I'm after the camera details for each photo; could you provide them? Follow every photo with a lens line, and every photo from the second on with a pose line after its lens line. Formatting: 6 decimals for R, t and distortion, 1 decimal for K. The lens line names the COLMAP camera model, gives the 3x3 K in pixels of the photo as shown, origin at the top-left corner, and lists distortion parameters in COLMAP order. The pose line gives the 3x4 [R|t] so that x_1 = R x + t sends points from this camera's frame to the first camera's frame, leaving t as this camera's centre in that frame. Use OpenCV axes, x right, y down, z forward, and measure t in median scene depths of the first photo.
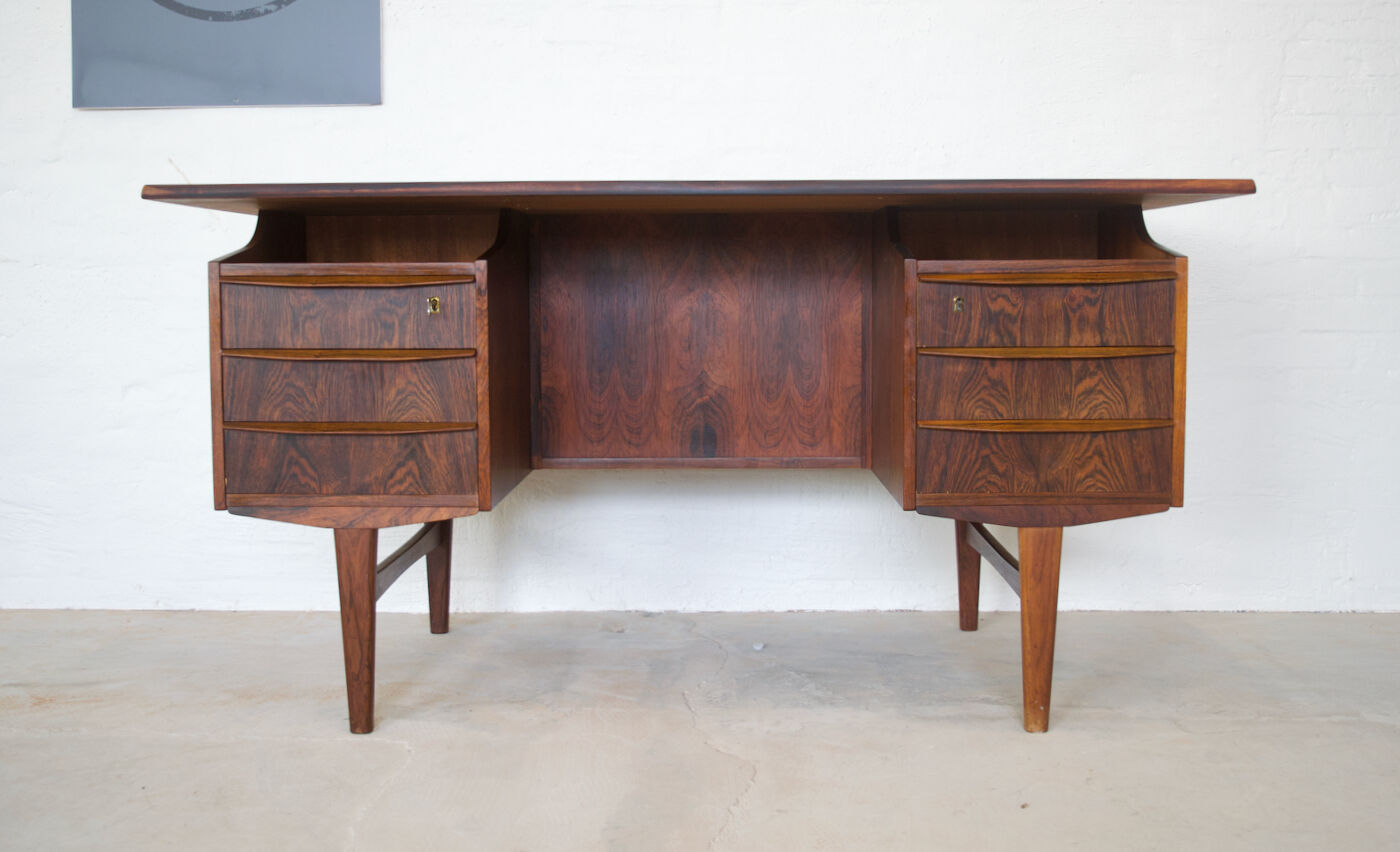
lens RADIAL K [[1504.6, 0, 703.5], [0, 1504.6, 374.0], [0, 0, 1]] dist [-0.091324, -0.001417]
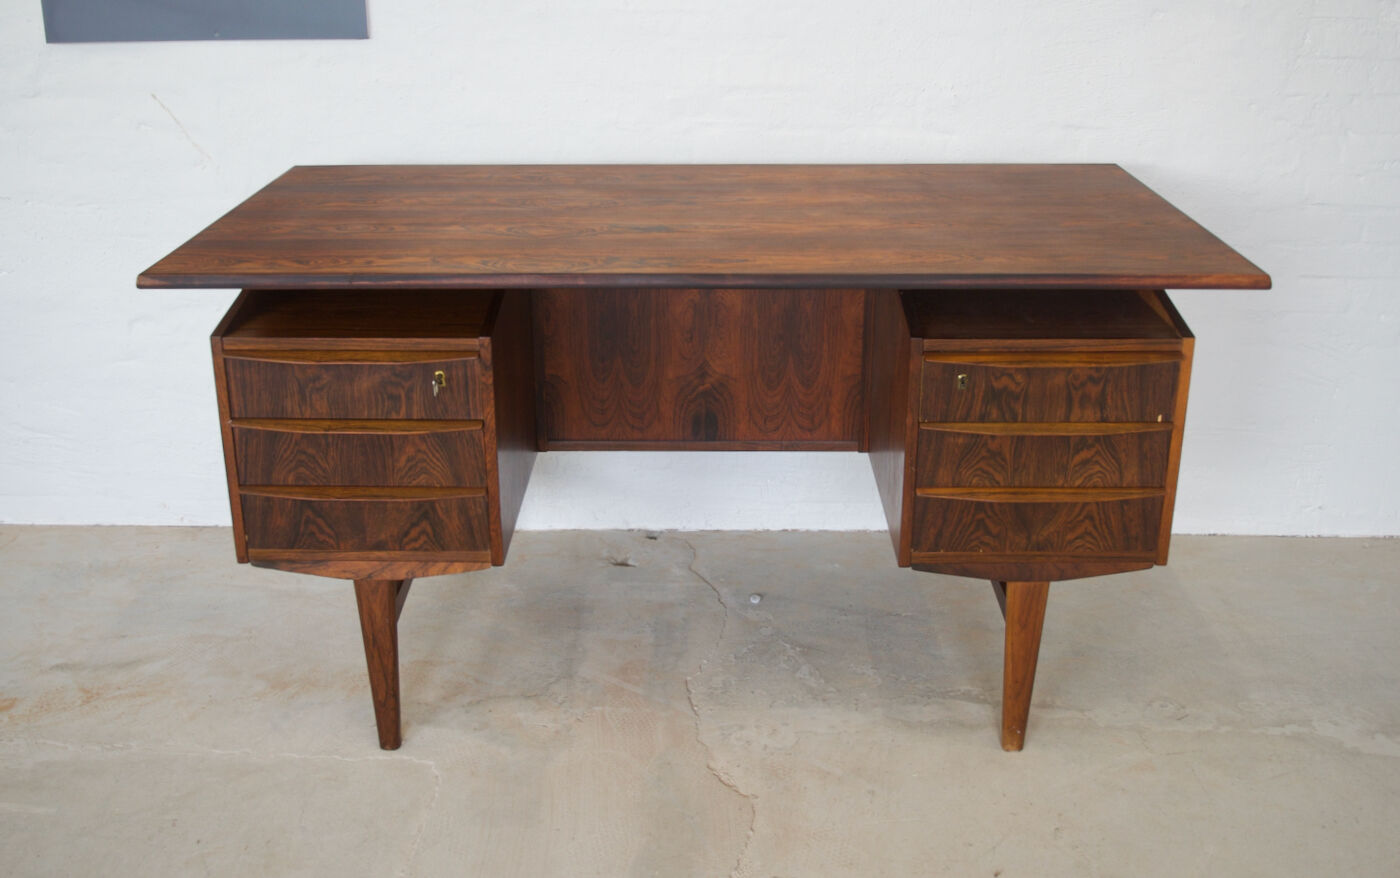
lens RADIAL K [[1460.2, 0, 693.8], [0, 1460.2, 400.4], [0, 0, 1]] dist [-0.089559, -0.001027]
pose [[0.999996, 0.002128, 0.001783, -0.011378], [-0.002549, 0.958220, 0.286019, -0.308829], [-0.001100, -0.286023, 0.958222, 0.062874]]
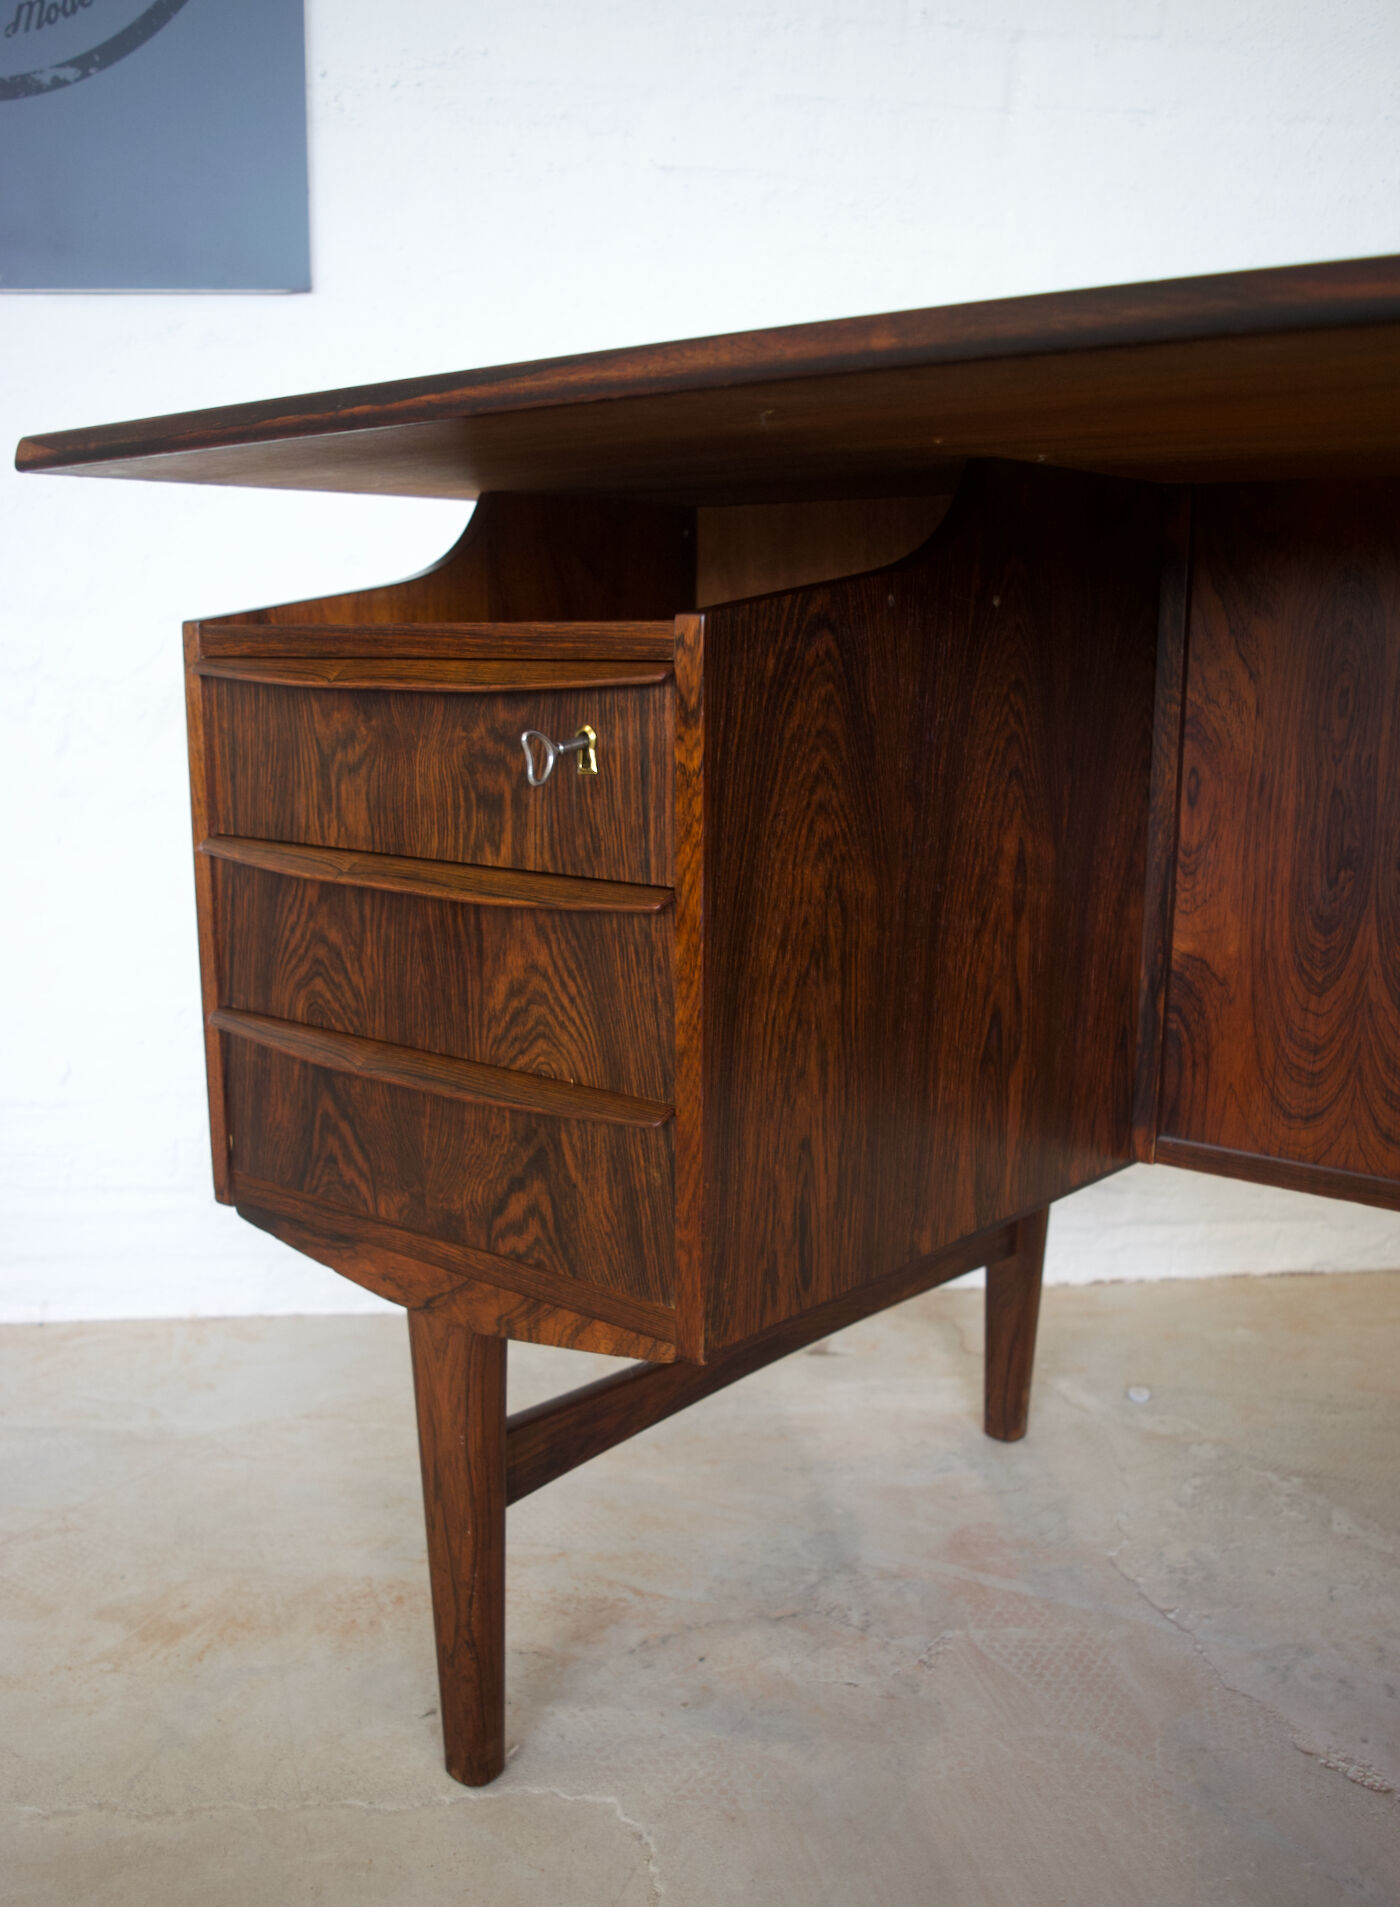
lens RADIAL K [[1811.7, 0, 694.0], [0, 1811.7, 1052.3], [0, 0, 1]] dist [-0.071845, -0.006178]
pose [[0.769797, 0.145608, -0.621459, 0.102326], [-0.039930, 0.982711, 0.180788, -0.053173], [0.637039, -0.114355, 0.762302, 0.692449]]
